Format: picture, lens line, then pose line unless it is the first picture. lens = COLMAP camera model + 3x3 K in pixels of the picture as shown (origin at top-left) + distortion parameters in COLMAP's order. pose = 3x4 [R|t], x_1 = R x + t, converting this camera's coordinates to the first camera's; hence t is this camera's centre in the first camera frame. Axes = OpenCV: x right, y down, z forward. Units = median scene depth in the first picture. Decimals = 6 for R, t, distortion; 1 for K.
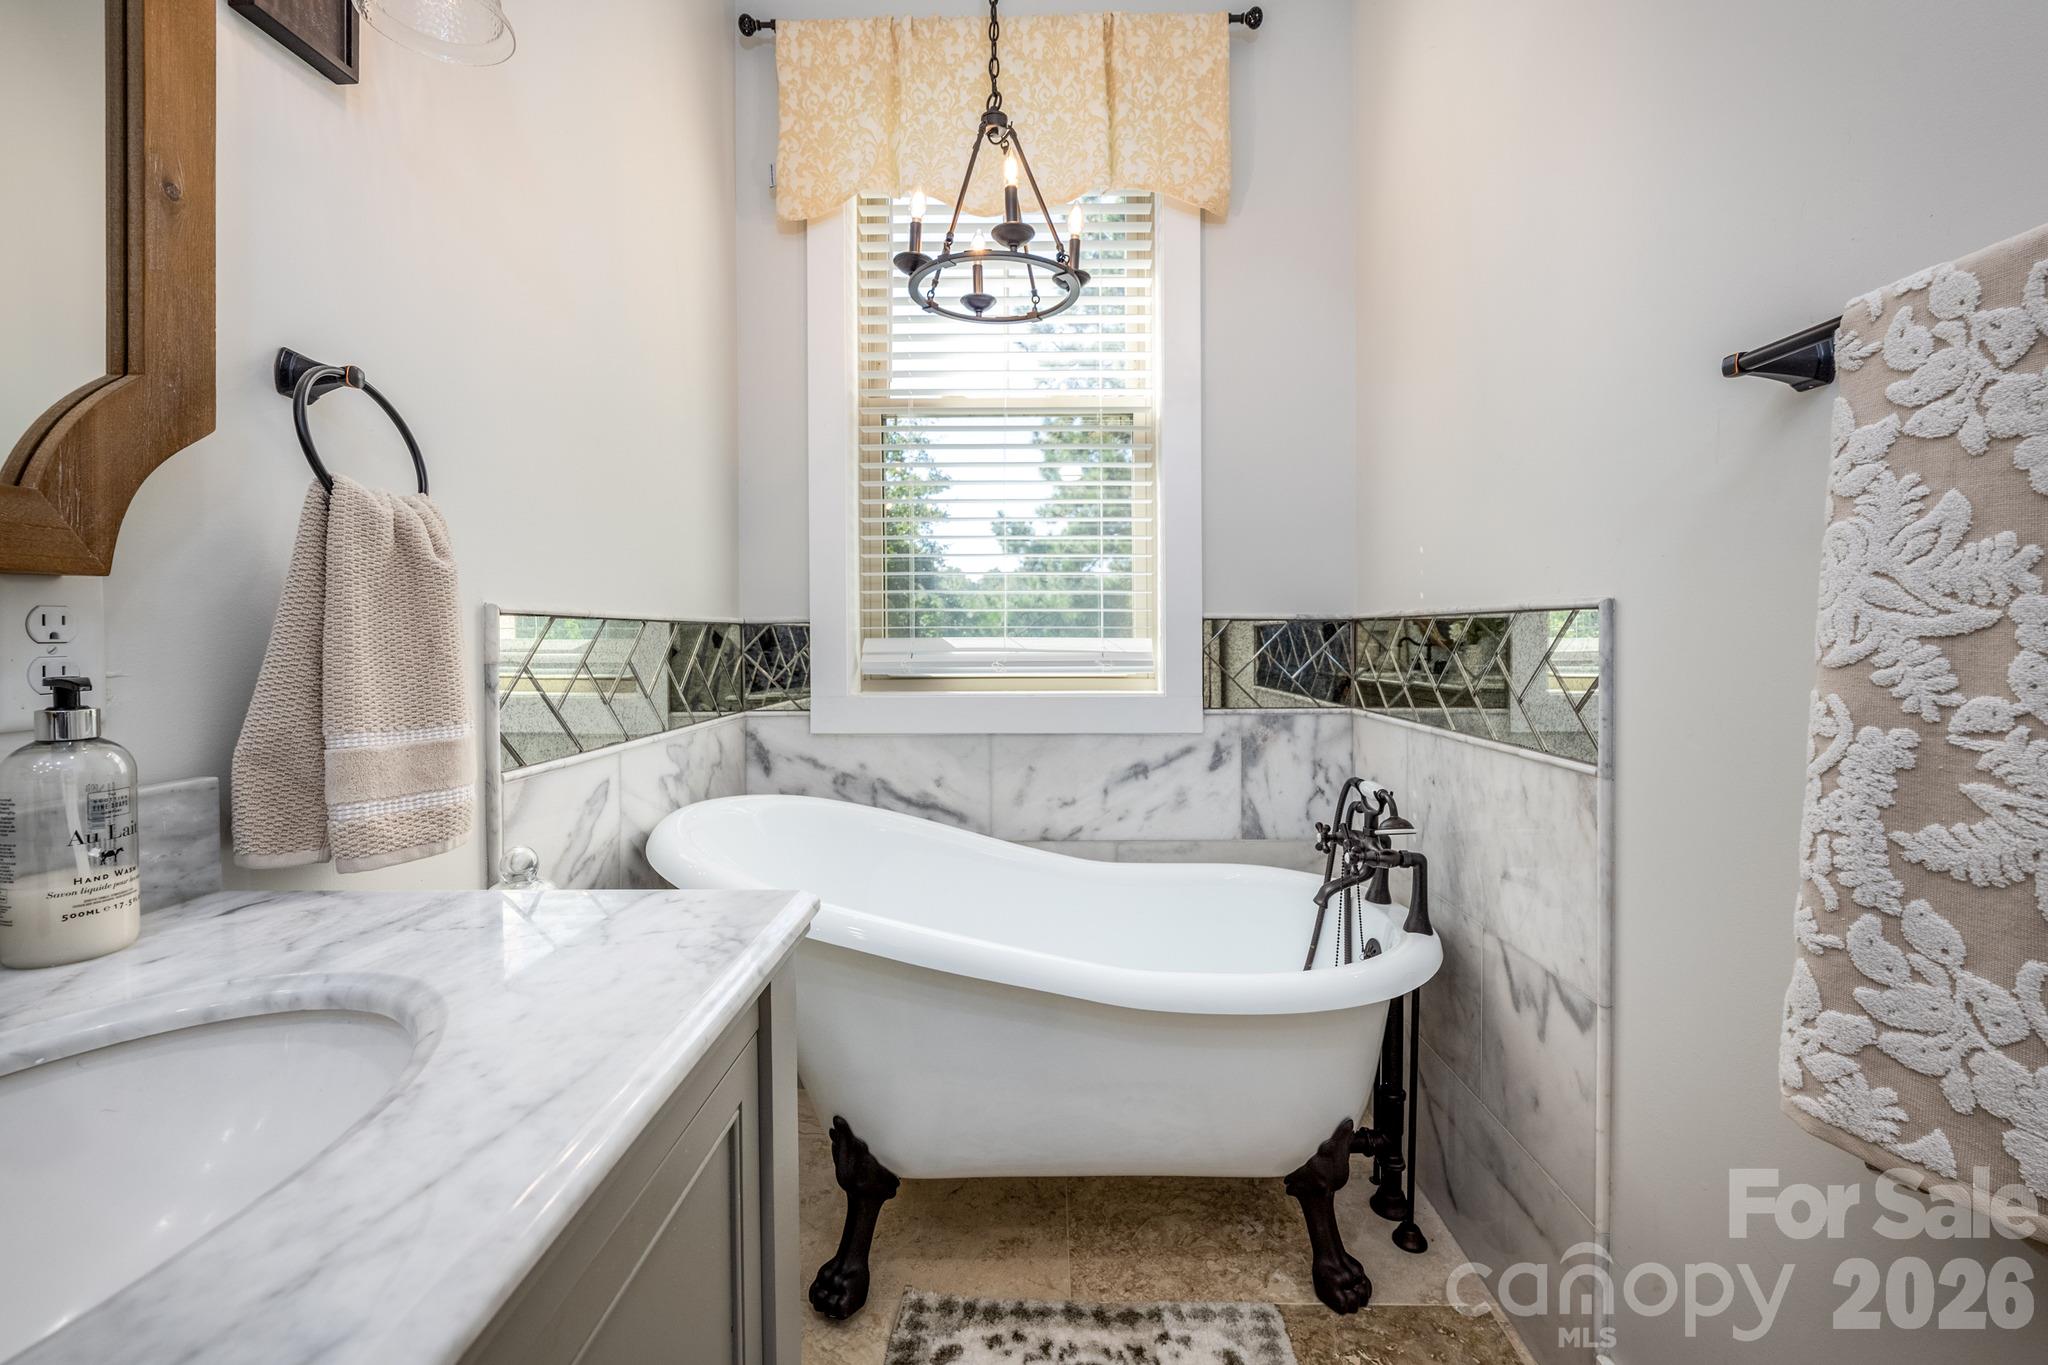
lens RADIAL K [[830.4, 0, 1030.1], [0, 830.4, 646.0], [0, 0, 1]] dist [-0.007766, 0.000062]
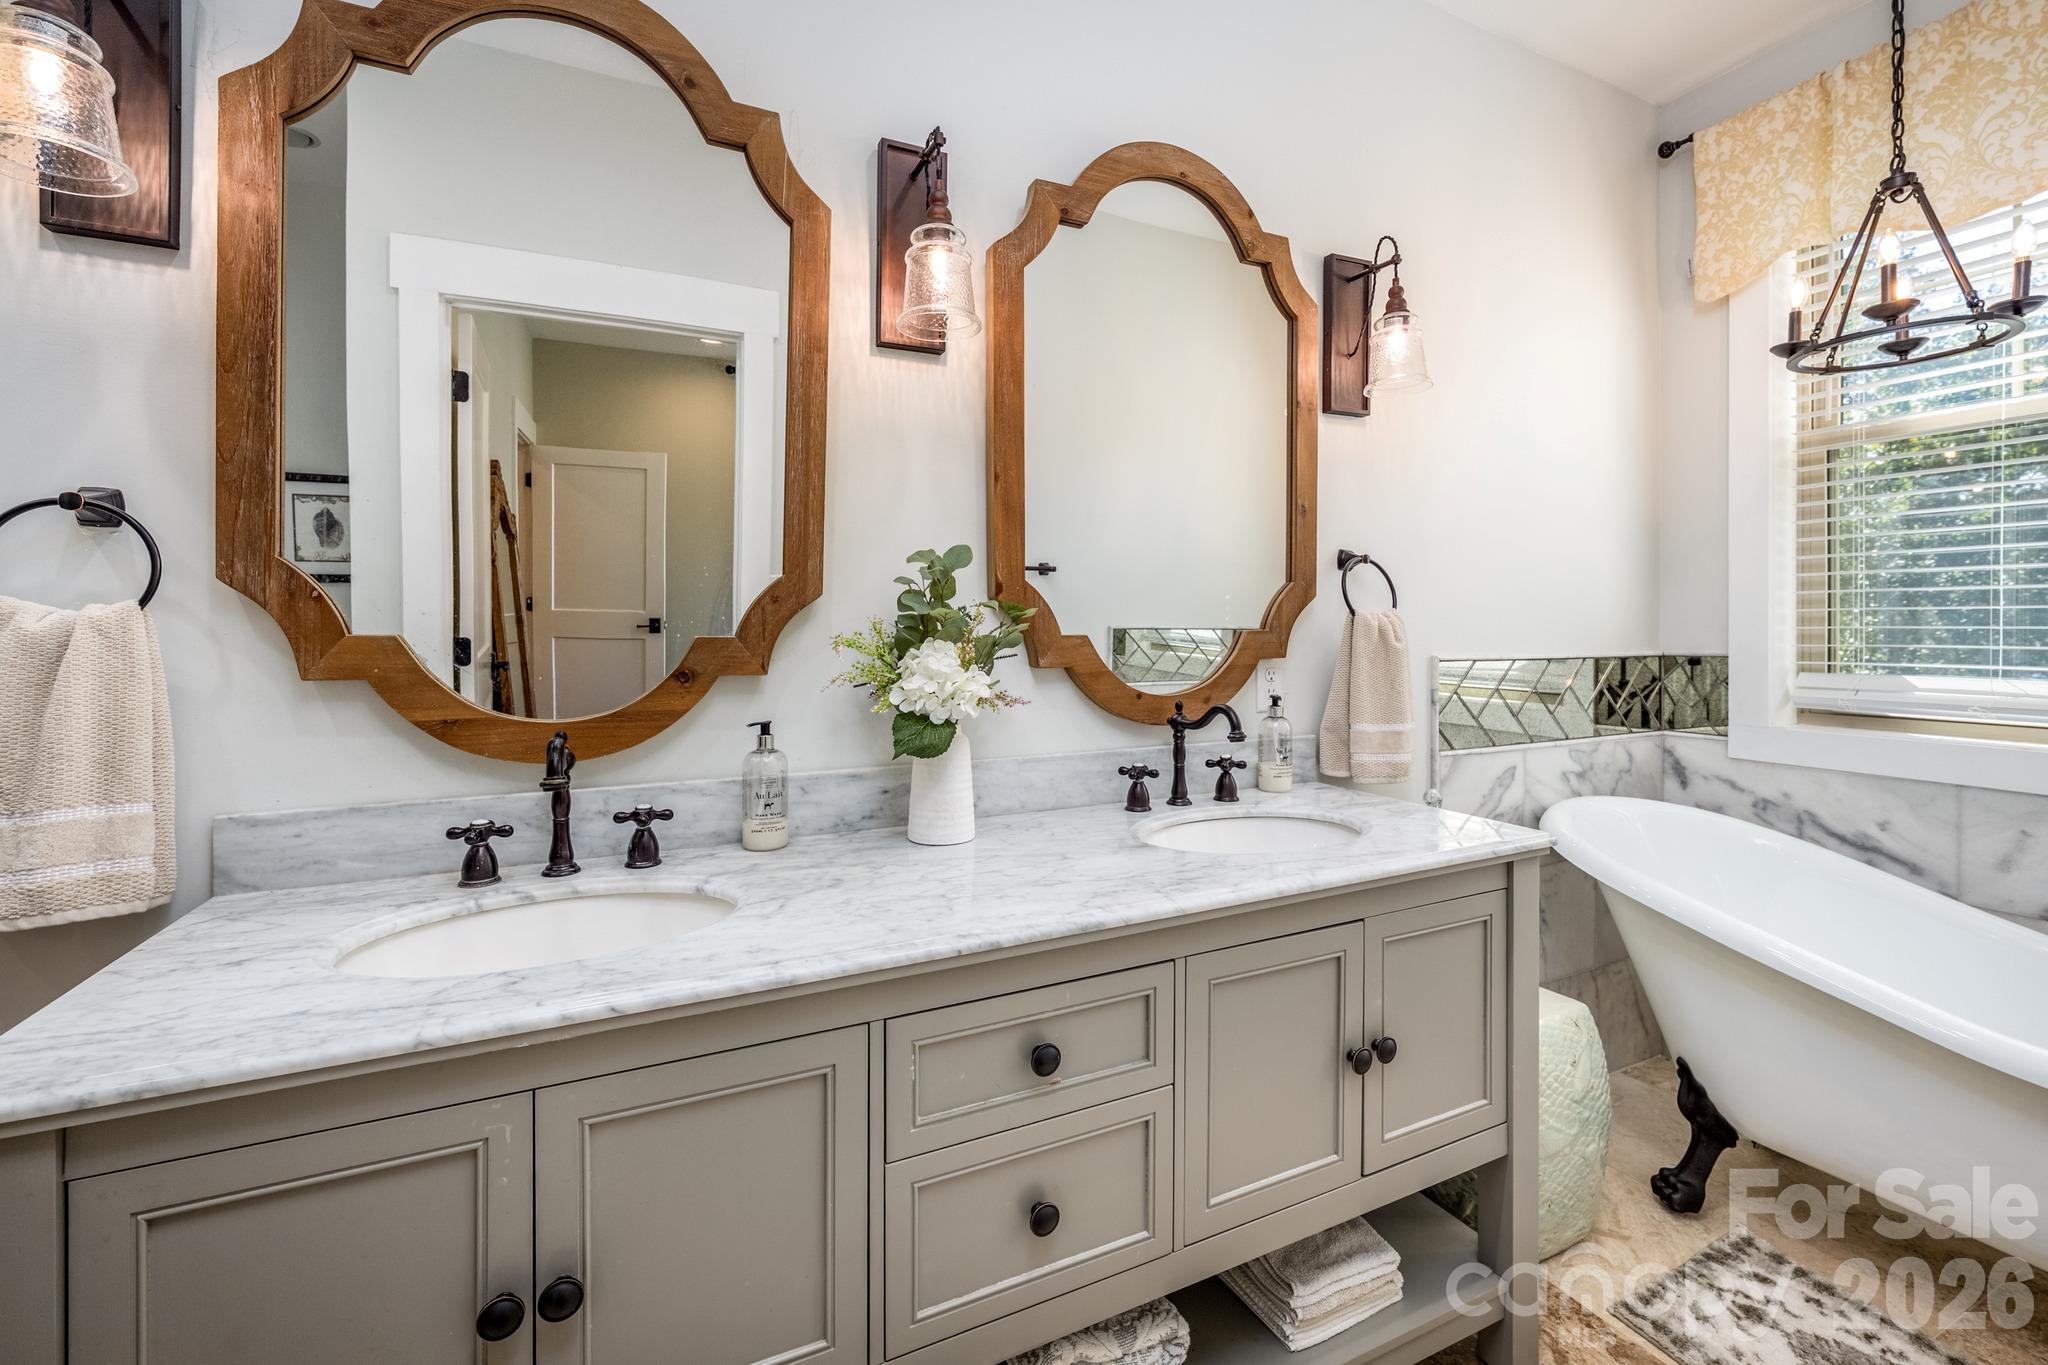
lens RADIAL K [[848.5, 0, 1029.6], [0, 848.5, 637.1], [0, 0, 1]] dist [-0.000203, -0.000116]
pose [[0.435893, 0.013353, -0.899899, 0.363002], [-0.010020, 0.999900, 0.009984, -0.059590], [0.899943, 0.004666, 0.435983, -0.345522]]
